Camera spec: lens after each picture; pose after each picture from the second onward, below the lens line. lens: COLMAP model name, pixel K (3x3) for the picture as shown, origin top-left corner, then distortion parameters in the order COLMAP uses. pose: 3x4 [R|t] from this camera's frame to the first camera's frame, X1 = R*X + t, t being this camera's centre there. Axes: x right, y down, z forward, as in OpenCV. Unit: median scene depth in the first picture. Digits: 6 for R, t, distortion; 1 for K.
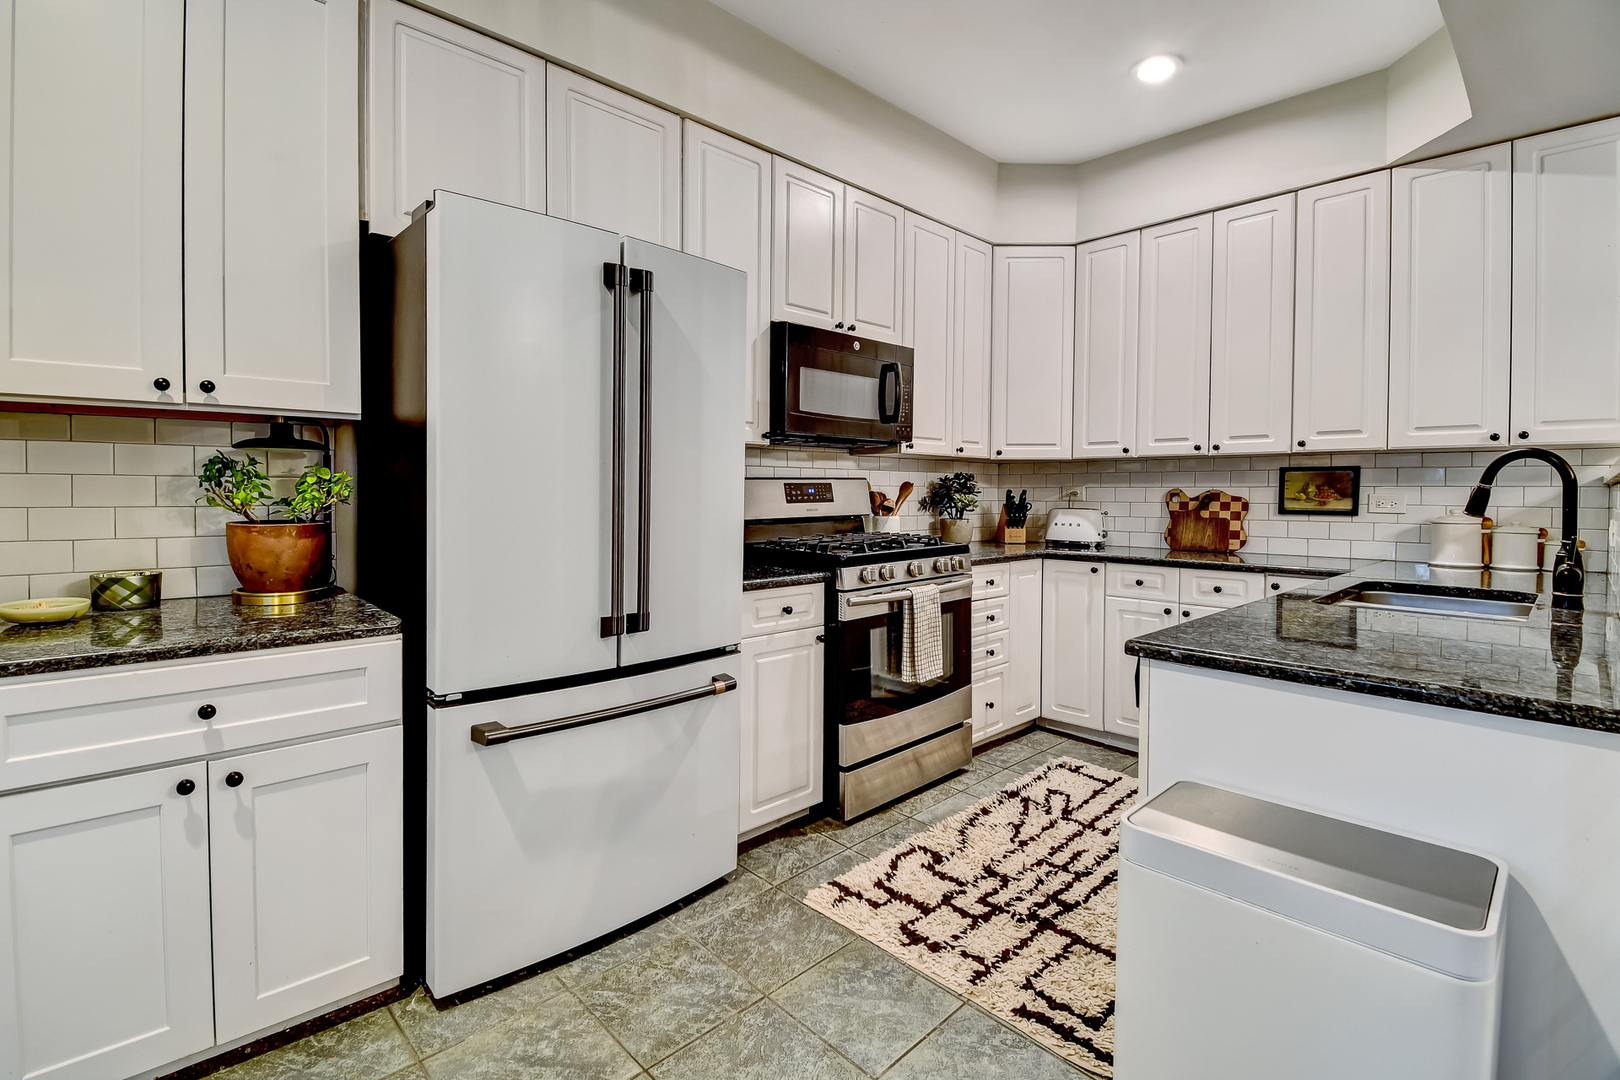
lens RADIAL K [[751.6, 0, 807.2], [0, 751.6, 505.0], [0, 0, 1]] dist [0.011789, -0.021277]
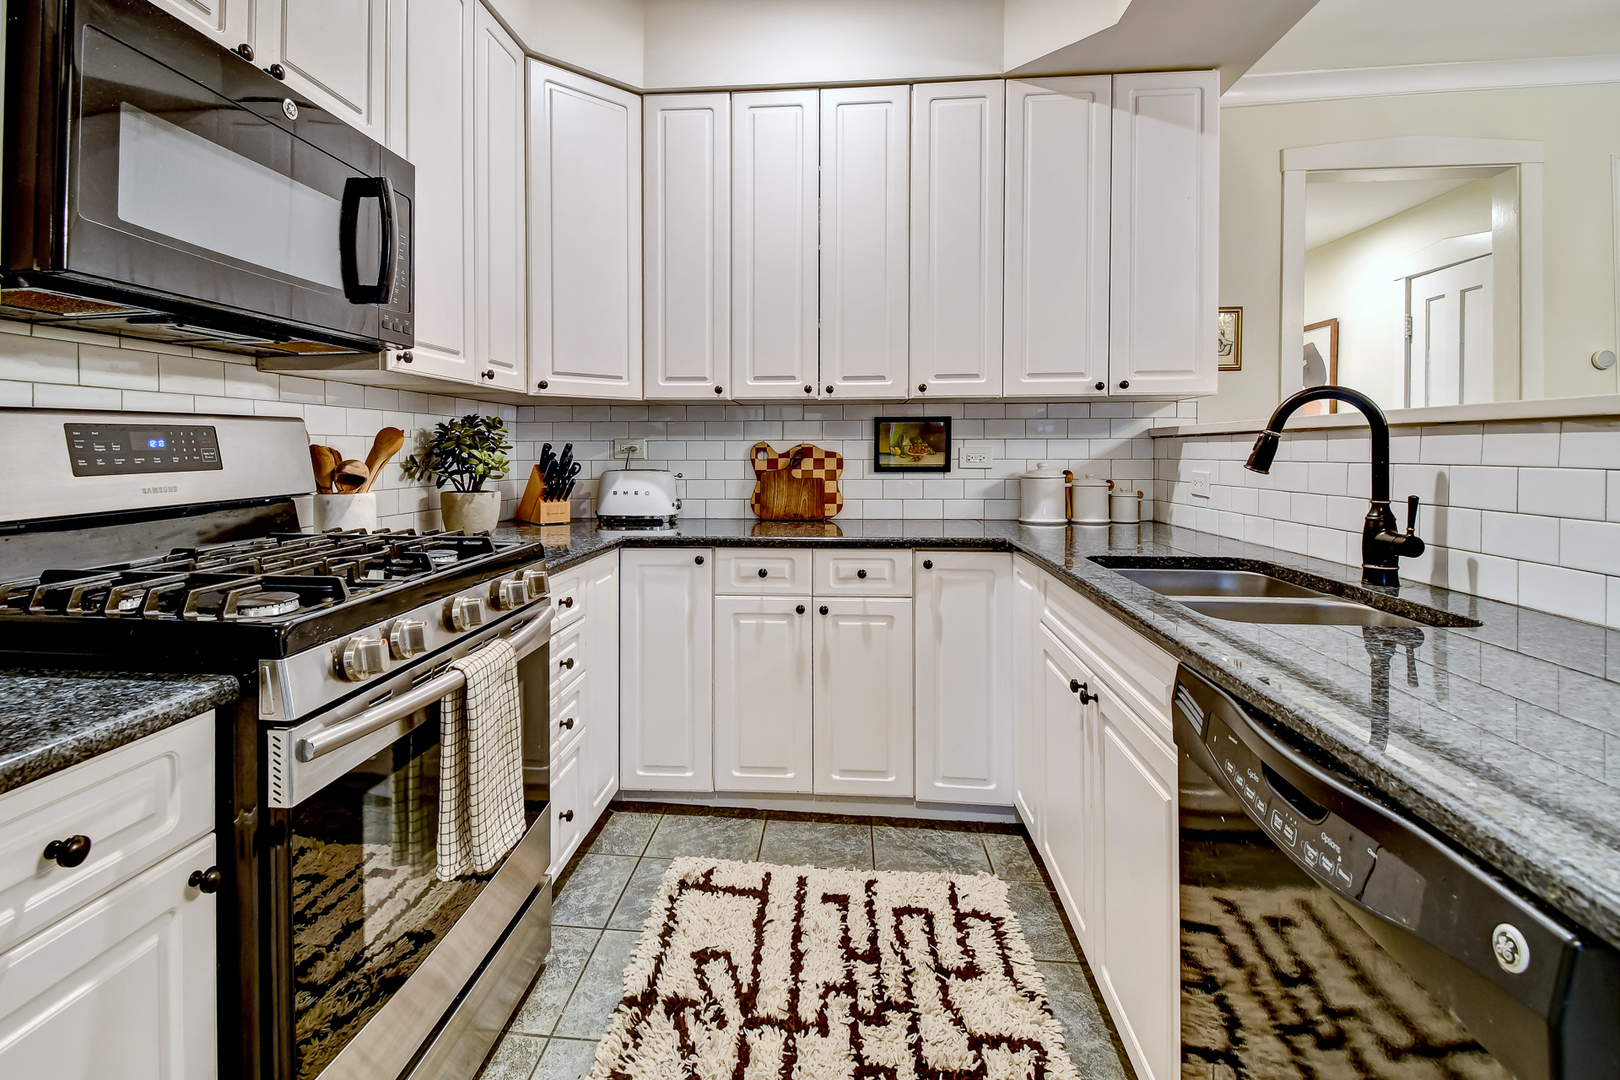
lens RADIAL K [[747.3, 0, 783.8], [0, 747.3, 456.8], [0, 0, 1]] dist [0.036637, -0.021423]
pose [[0.759542, -0.010888, 0.650367, -0.003135], [0.016044, 0.999869, -0.001998, -0.005068], [-0.650260, 0.011952, 0.759618, 0.438343]]
